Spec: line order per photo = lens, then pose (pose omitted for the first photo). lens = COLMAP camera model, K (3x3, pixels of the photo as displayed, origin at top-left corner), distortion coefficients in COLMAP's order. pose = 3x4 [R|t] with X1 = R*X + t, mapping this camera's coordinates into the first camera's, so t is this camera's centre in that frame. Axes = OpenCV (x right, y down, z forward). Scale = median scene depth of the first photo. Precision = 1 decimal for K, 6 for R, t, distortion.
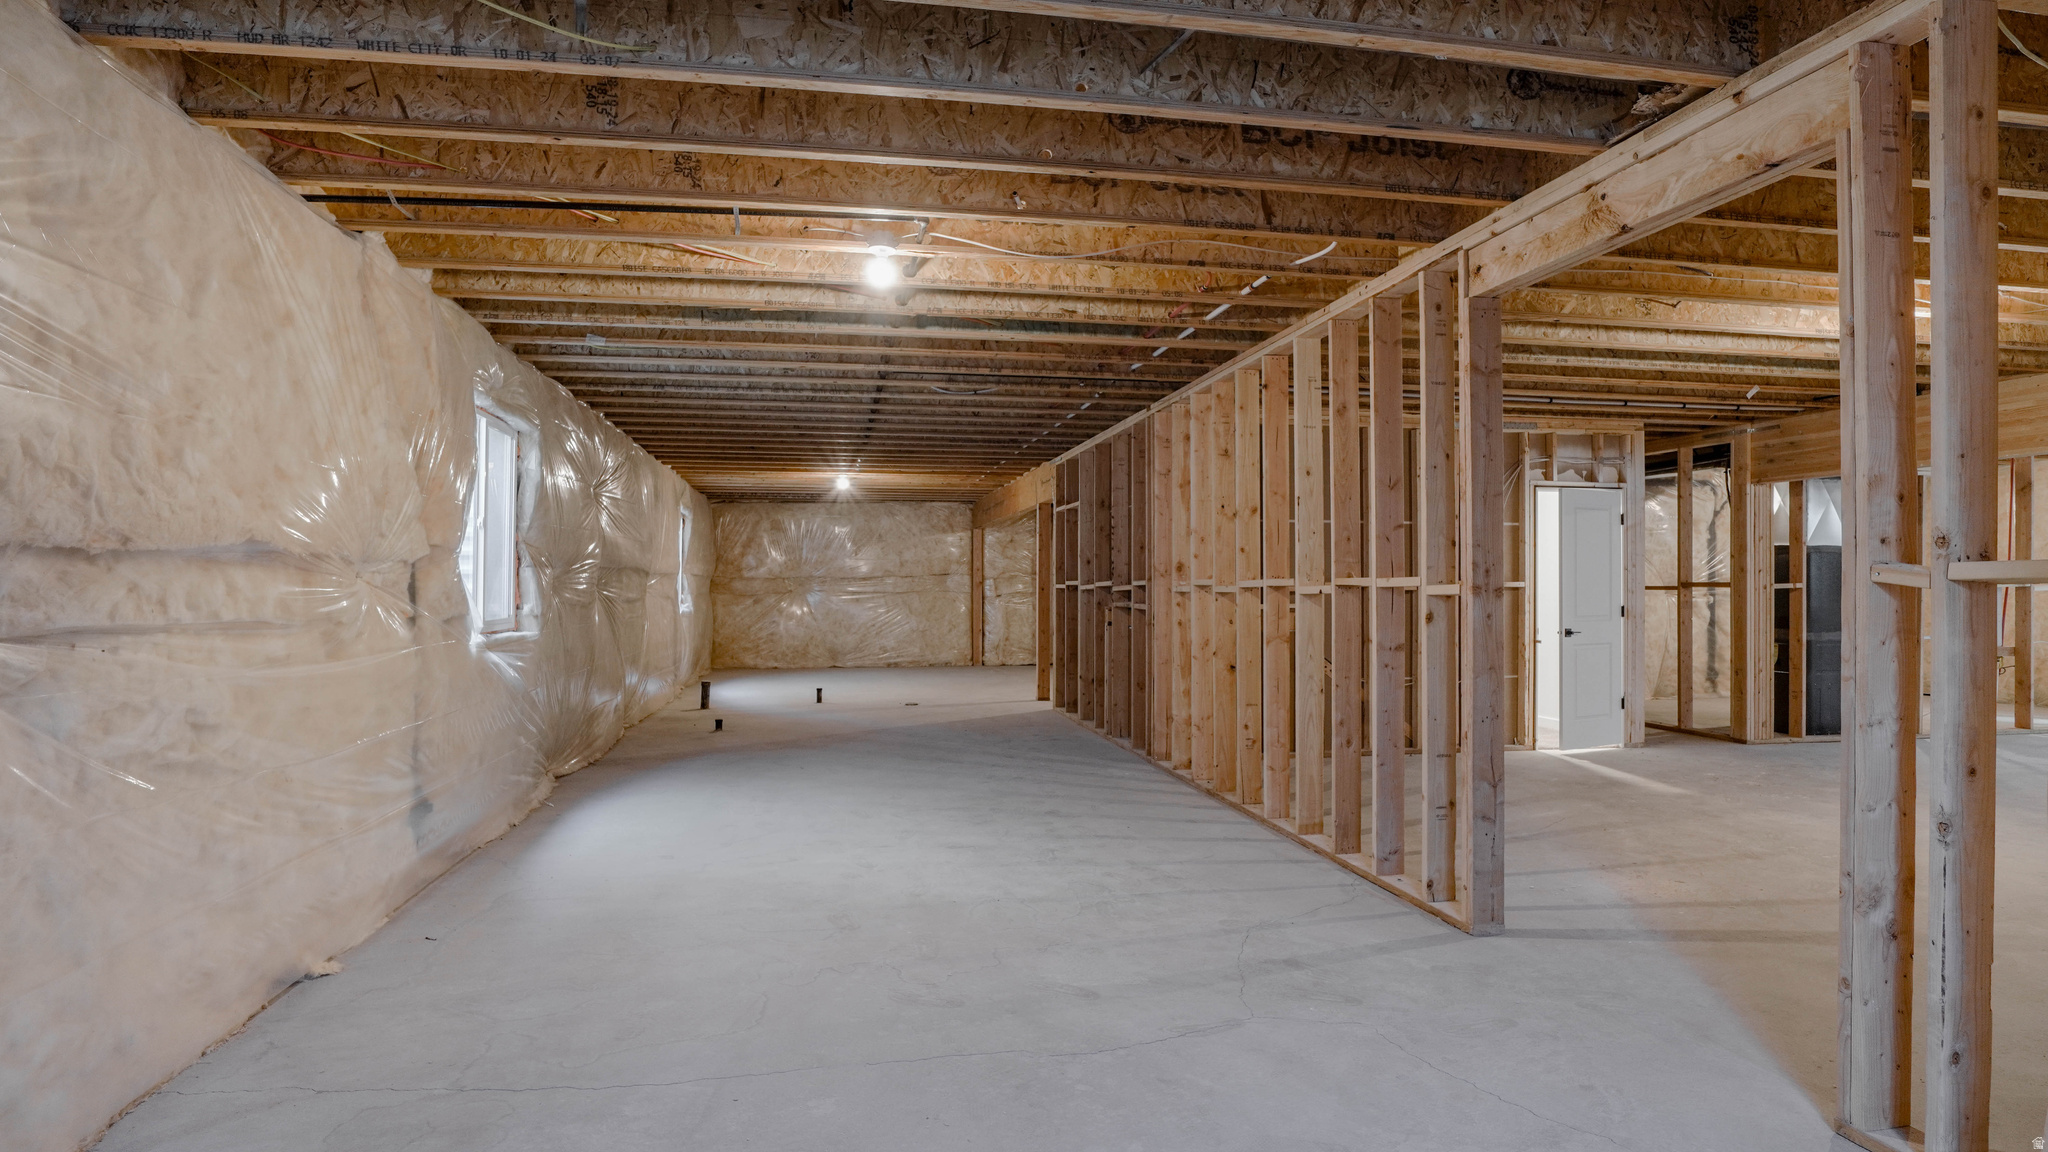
lens RADIAL K [[1120.0, 0, 1022.8], [0, 1120.0, 583.7], [0, 0, 1]] dist [-0.040834, 0.012783]
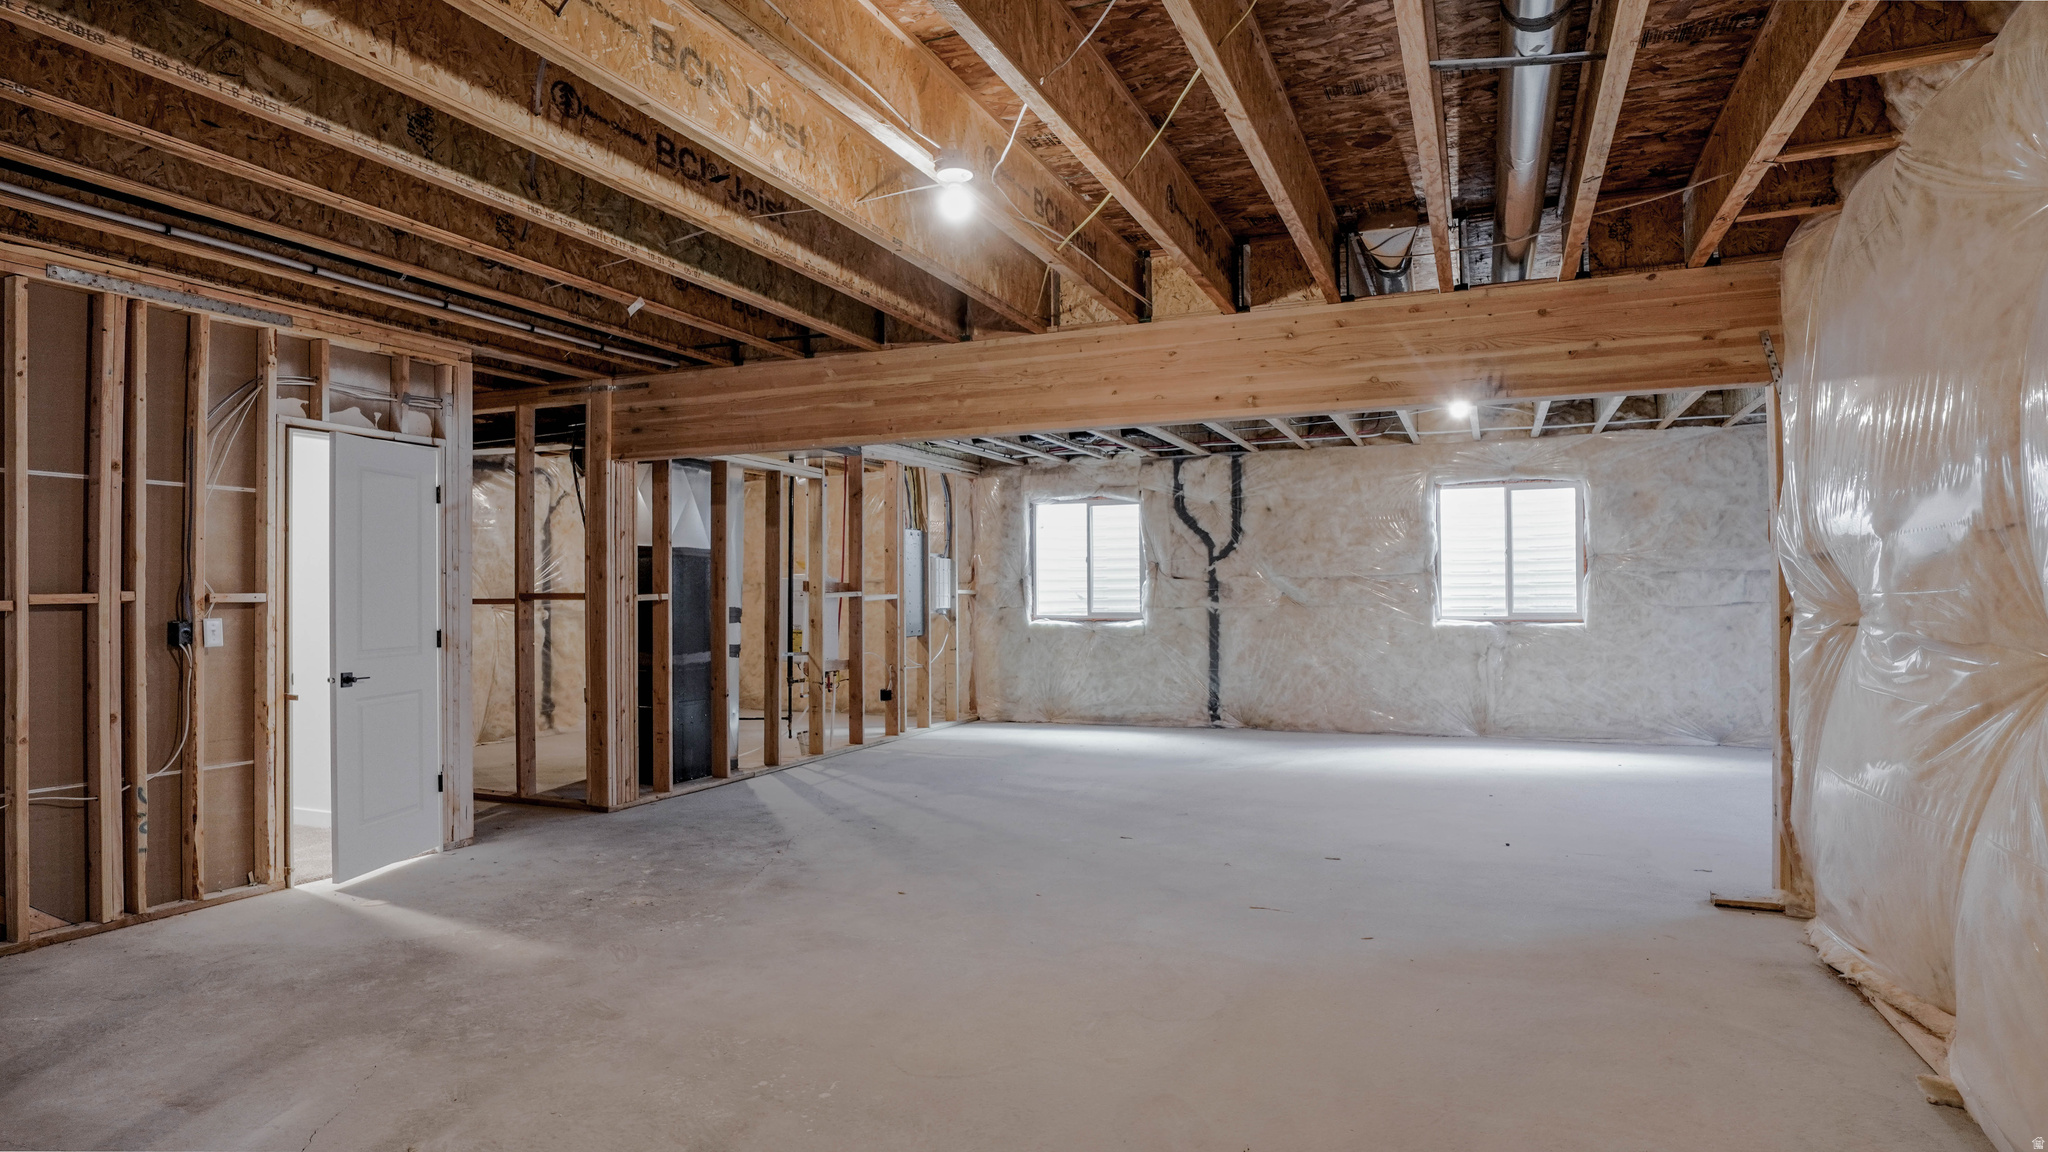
lens RADIAL K [[1120.0, 0, 1022.8], [0, 1120.0, 583.7], [0, 0, 1]] dist [-0.040834, 0.012783]
pose [[0.554848, 0.003726, 0.831944, 0.195613], [0.005865, 0.999948, -0.008390, 0.000494], [-0.831931, 0.009535, 0.554797, 0.363337]]
